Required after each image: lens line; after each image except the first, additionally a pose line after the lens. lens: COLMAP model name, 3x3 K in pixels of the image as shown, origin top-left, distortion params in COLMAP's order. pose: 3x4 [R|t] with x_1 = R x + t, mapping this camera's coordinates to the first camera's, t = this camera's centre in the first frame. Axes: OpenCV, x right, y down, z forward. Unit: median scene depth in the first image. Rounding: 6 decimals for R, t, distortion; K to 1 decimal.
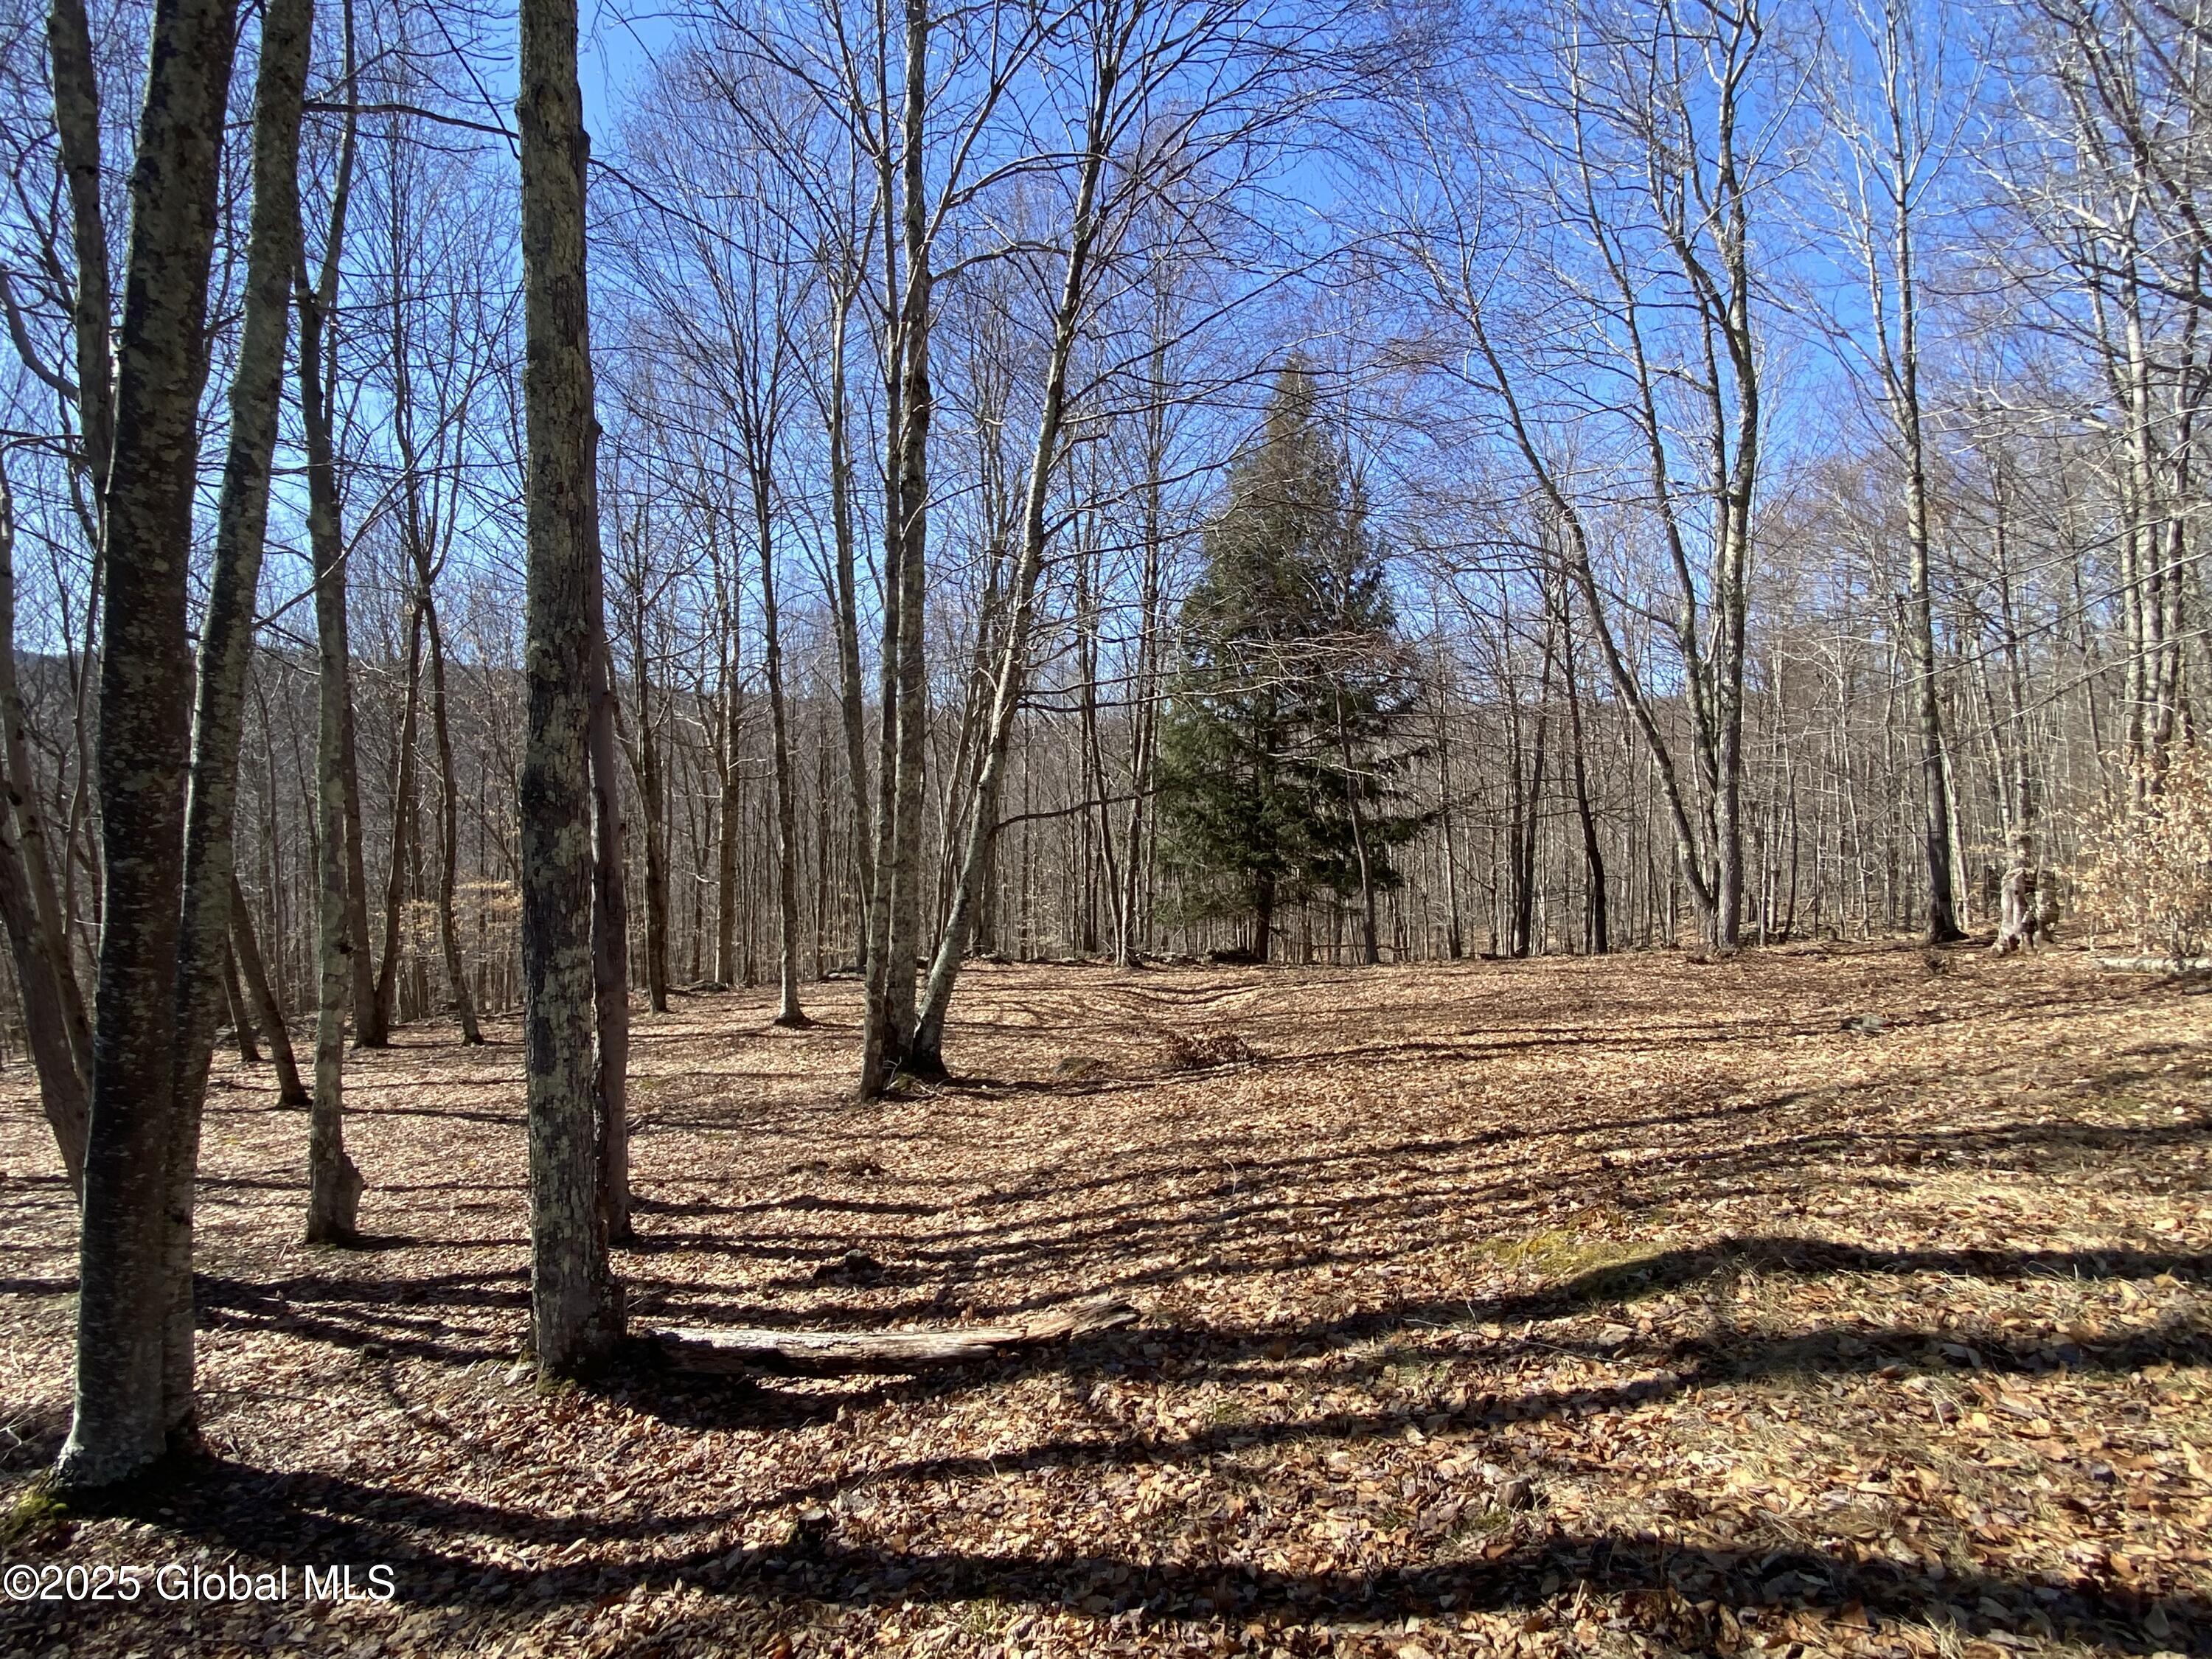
lens RADIAL K [[1102.9, 0, 1100.3], [0, 1102.9, 838.0], [0, 0, 1]] dist [0.032304, -0.027189]
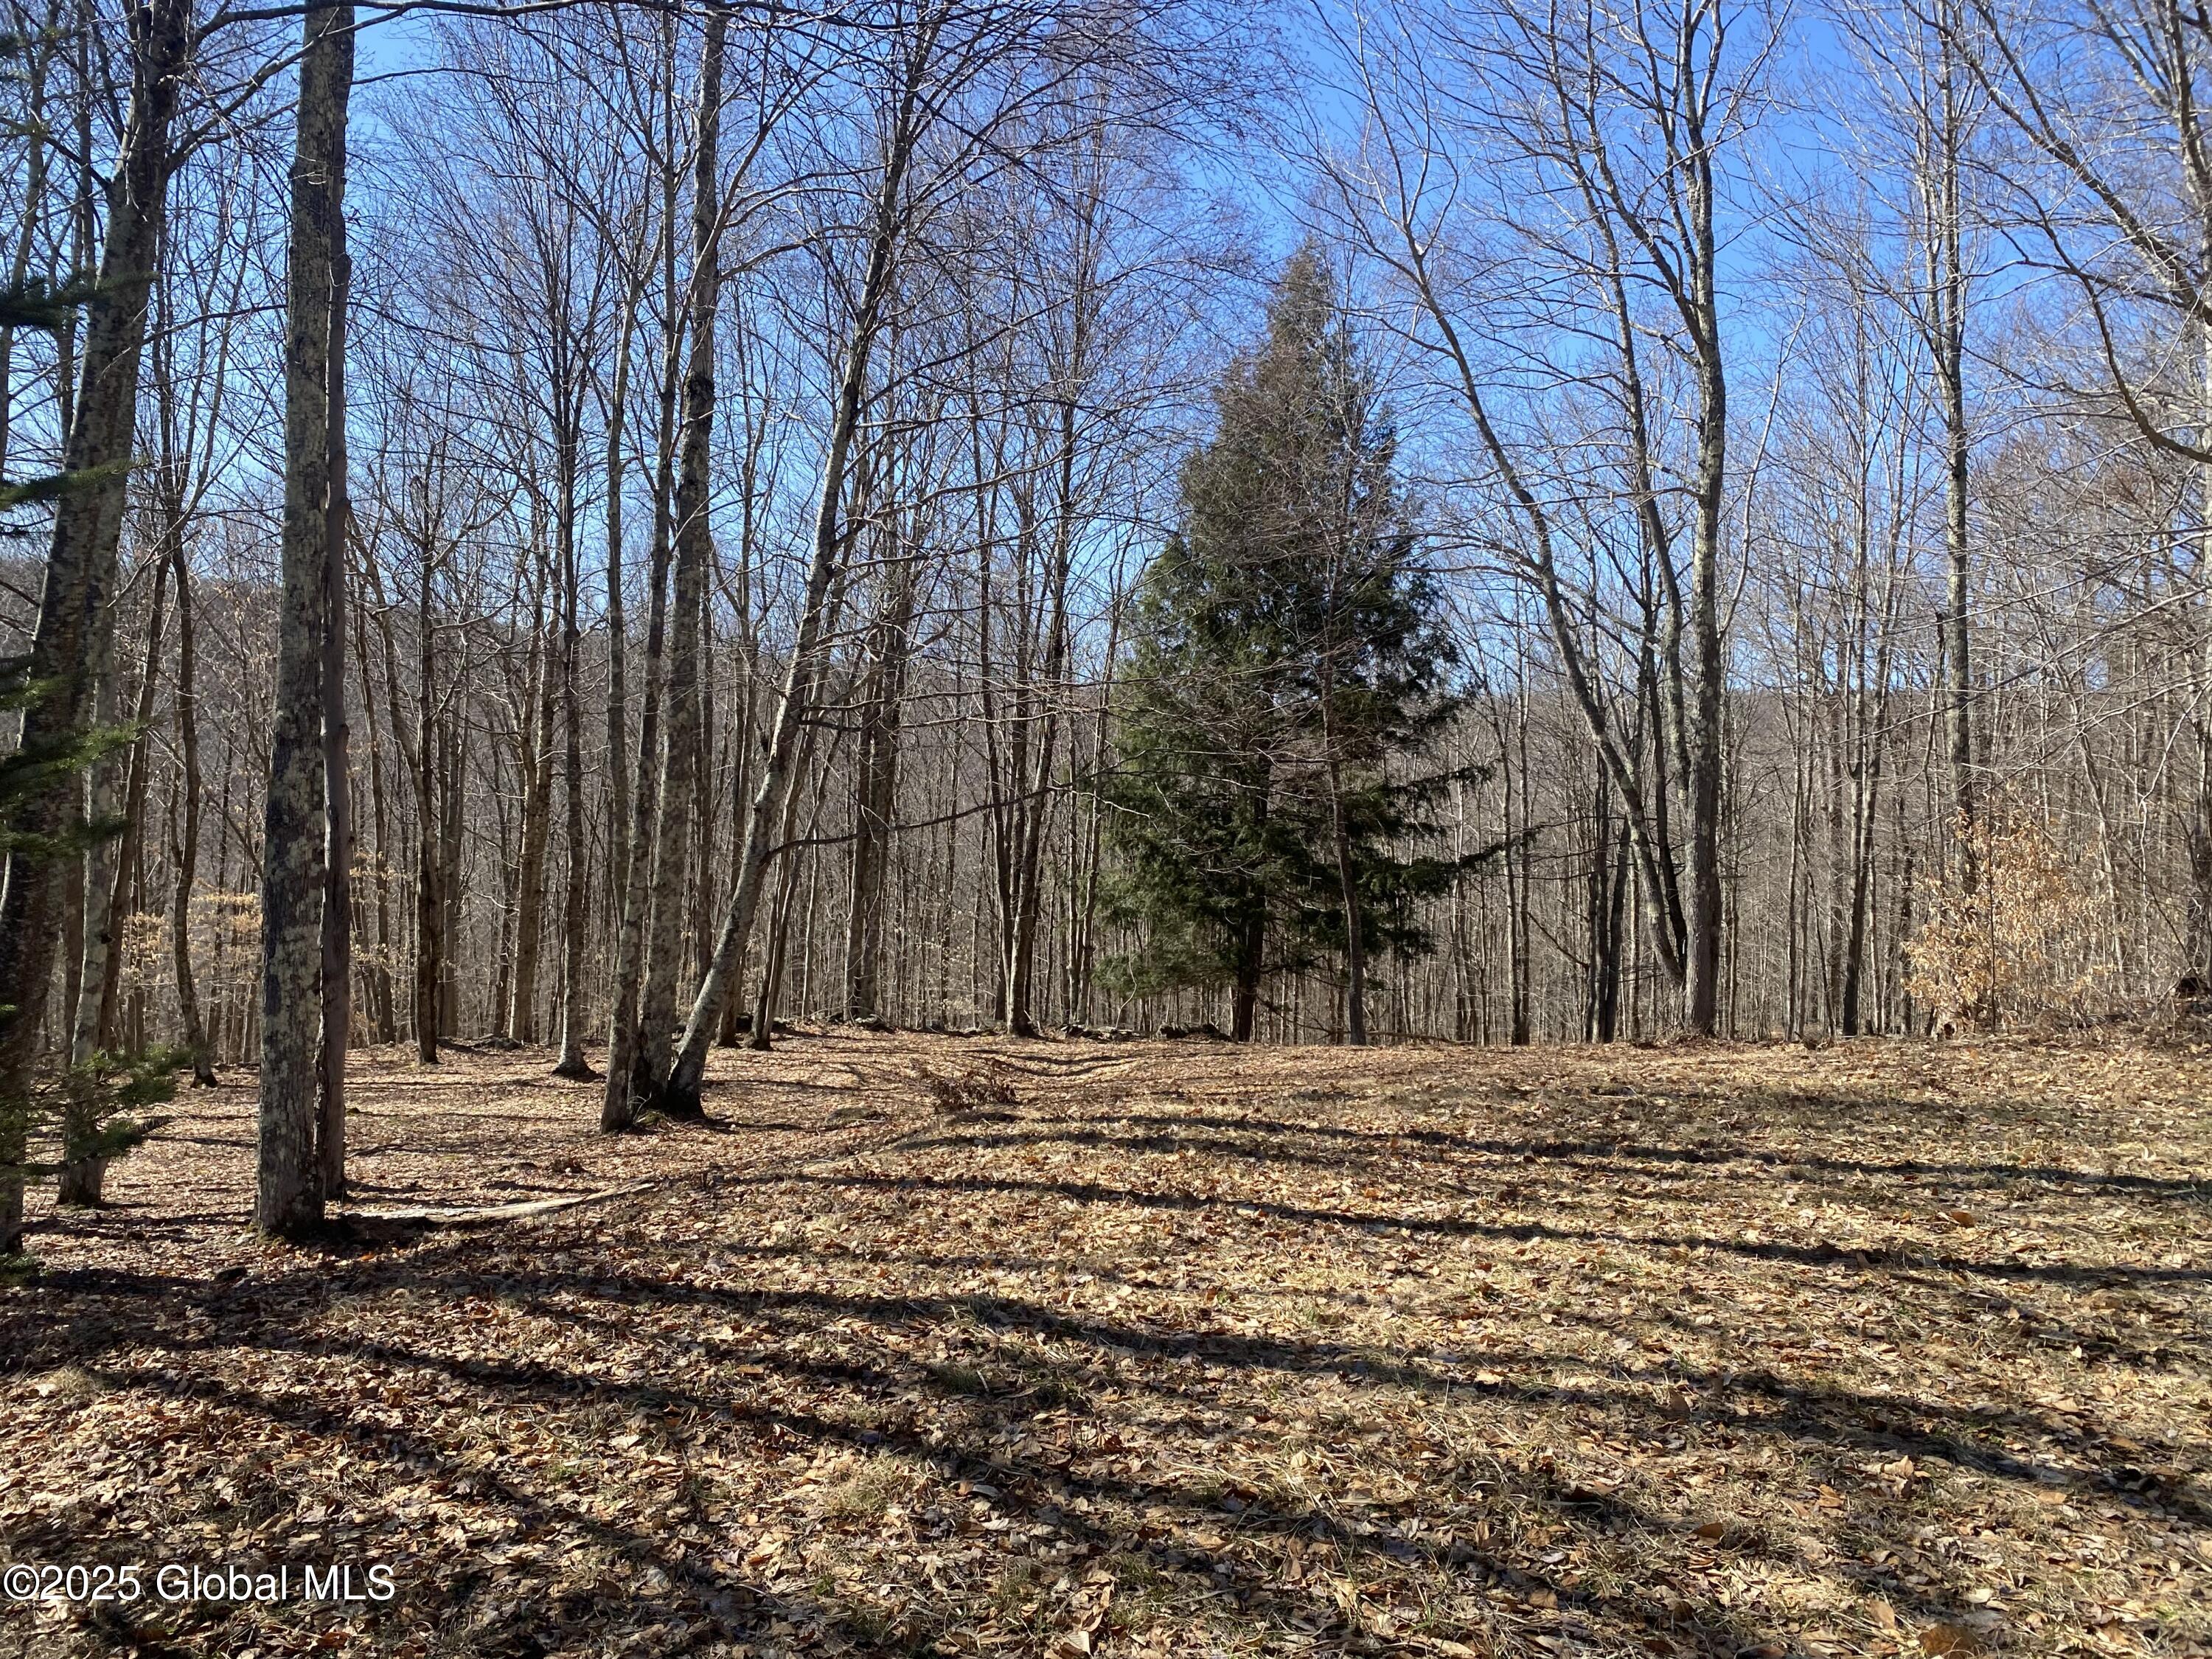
lens RADIAL K [[1697.4, 0, 1096.9], [0, 1697.4, 839.5], [0, 0, 1]] dist [0.020936, -0.021757]
pose [[0.998713, 0.038757, -0.032714, 0.283018], [-0.039398, 0.999039, -0.019183, -0.005214], [0.031940, 0.020448, 0.999281, -0.526677]]
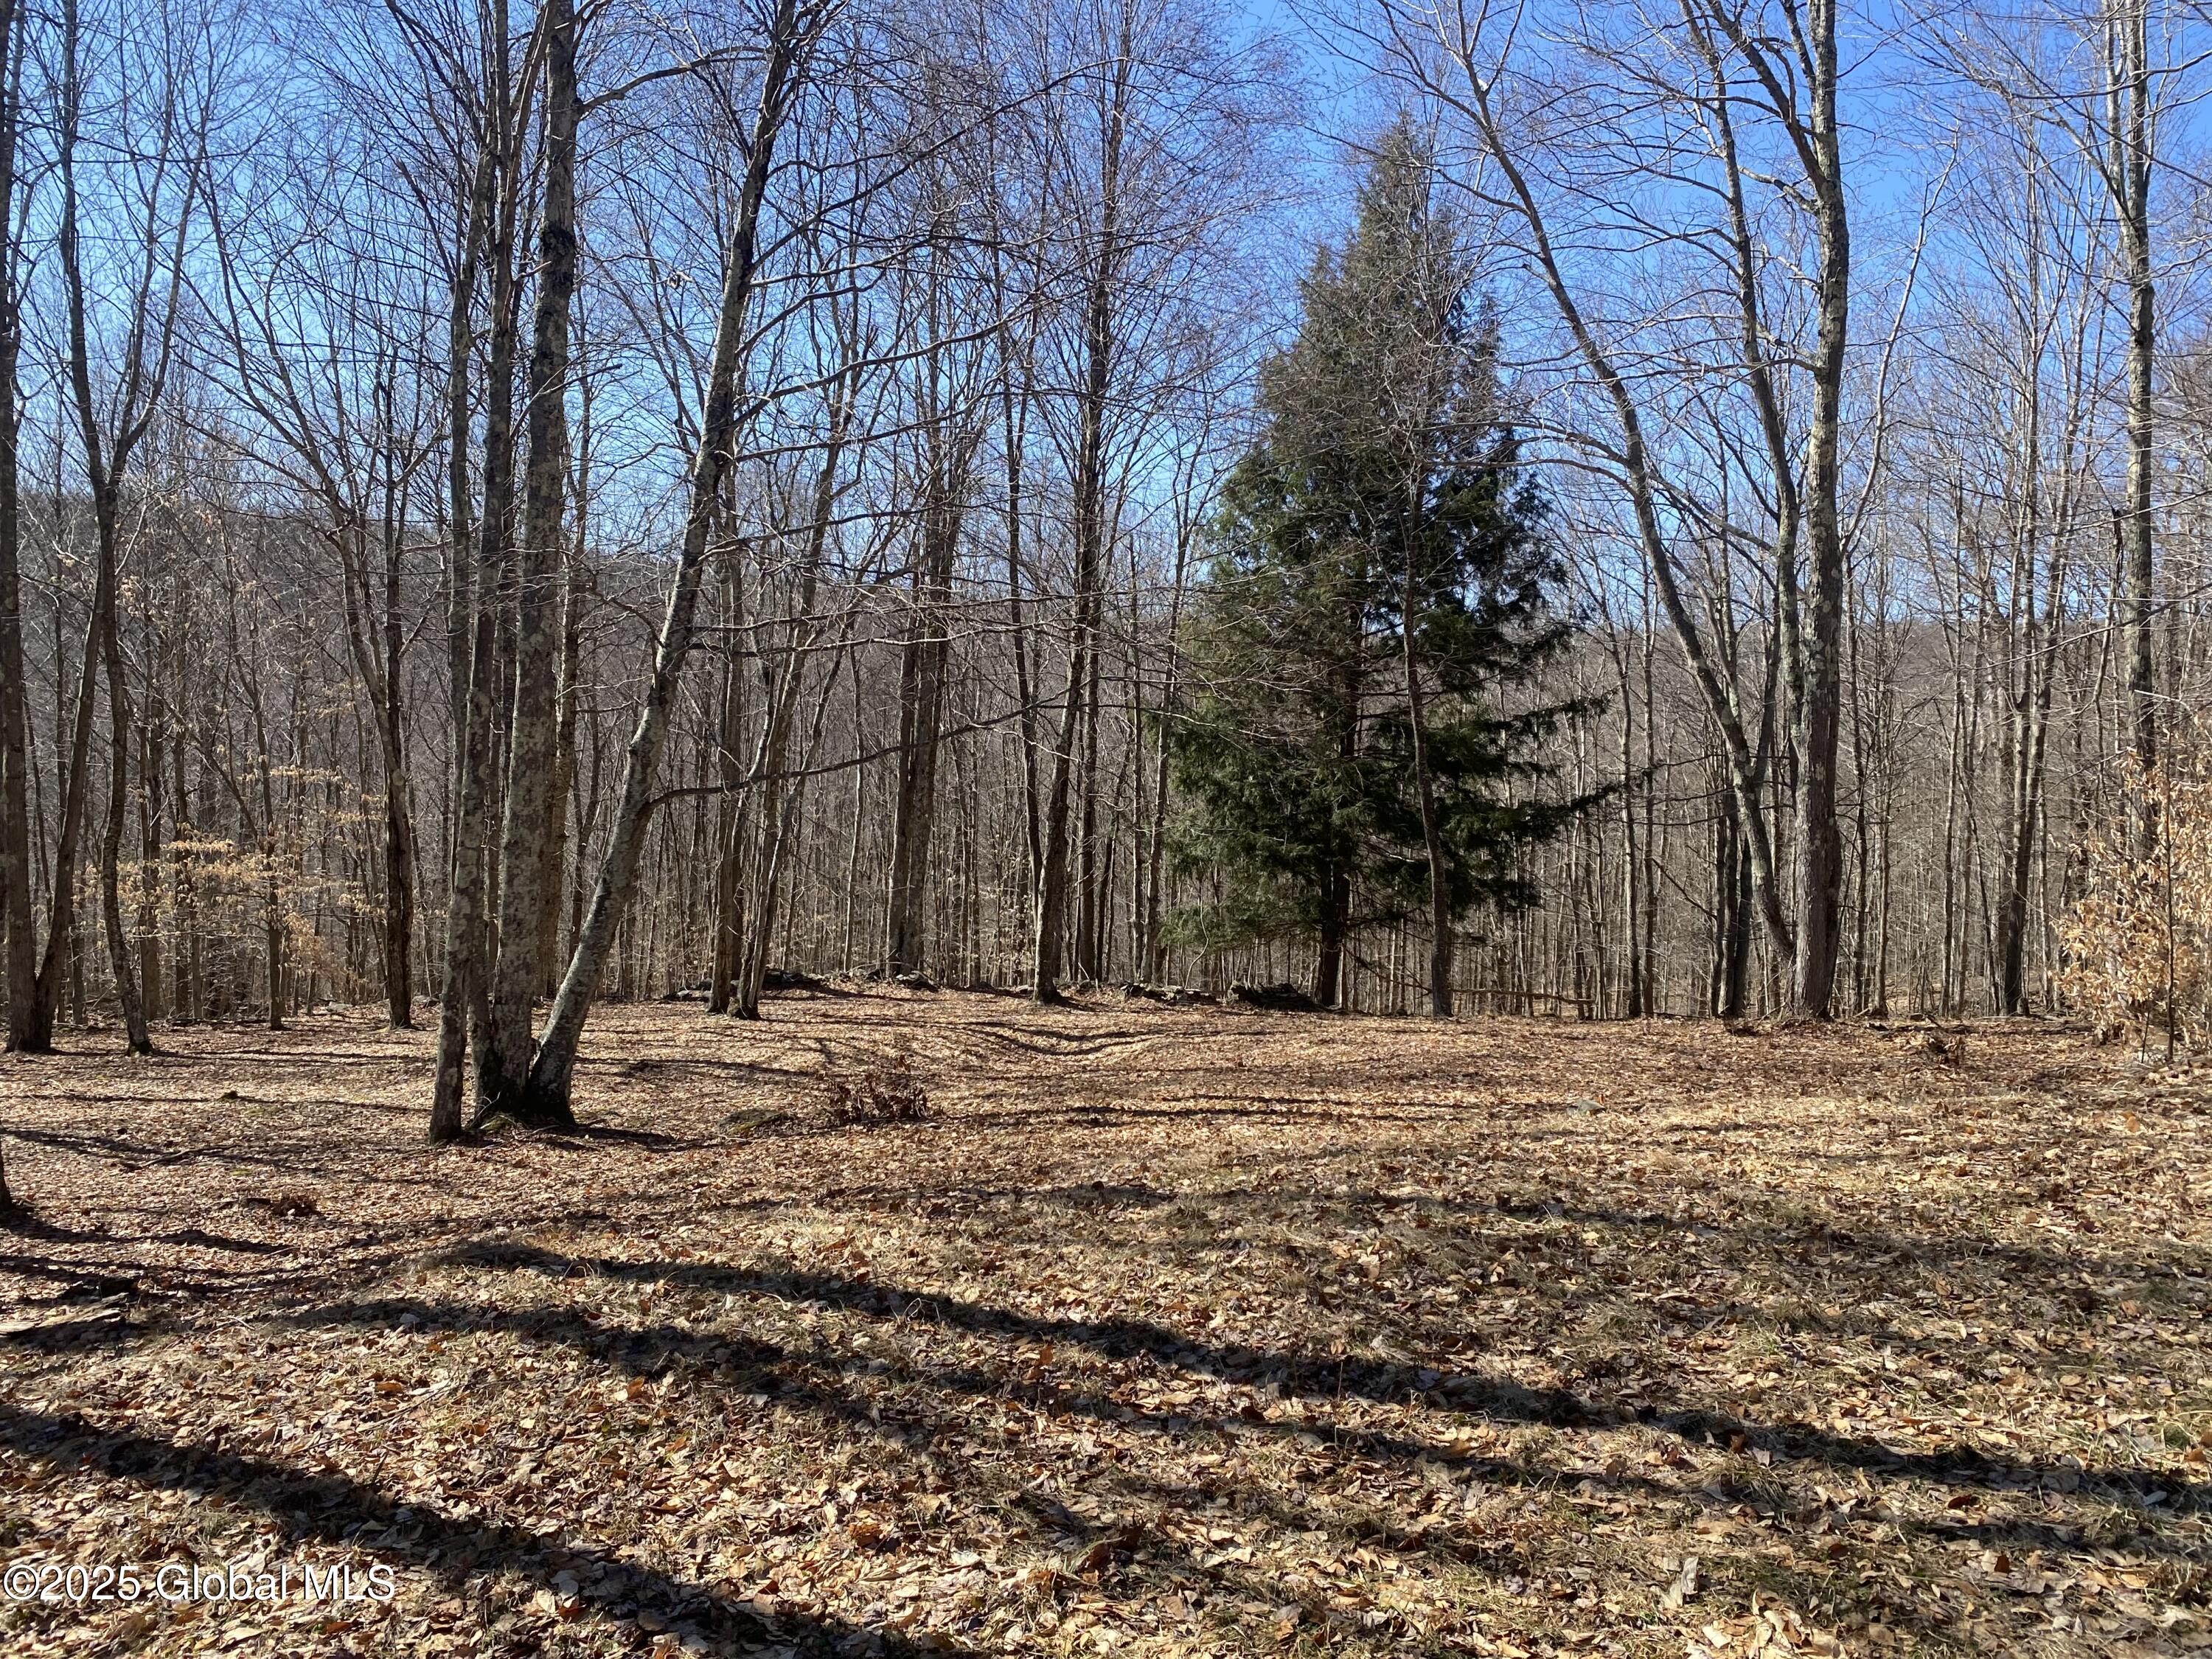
lens RADIAL K [[1697.4, 0, 1136.4], [0, 1697.4, 814.8], [0, 0, 1]] dist [0.020936, -0.021757]
pose [[0.994128, 0.040716, -0.100263, 0.453987], [-0.040215, 0.999166, 0.007020, -0.029976], [0.100465, -0.002946, 0.994936, -0.191918]]
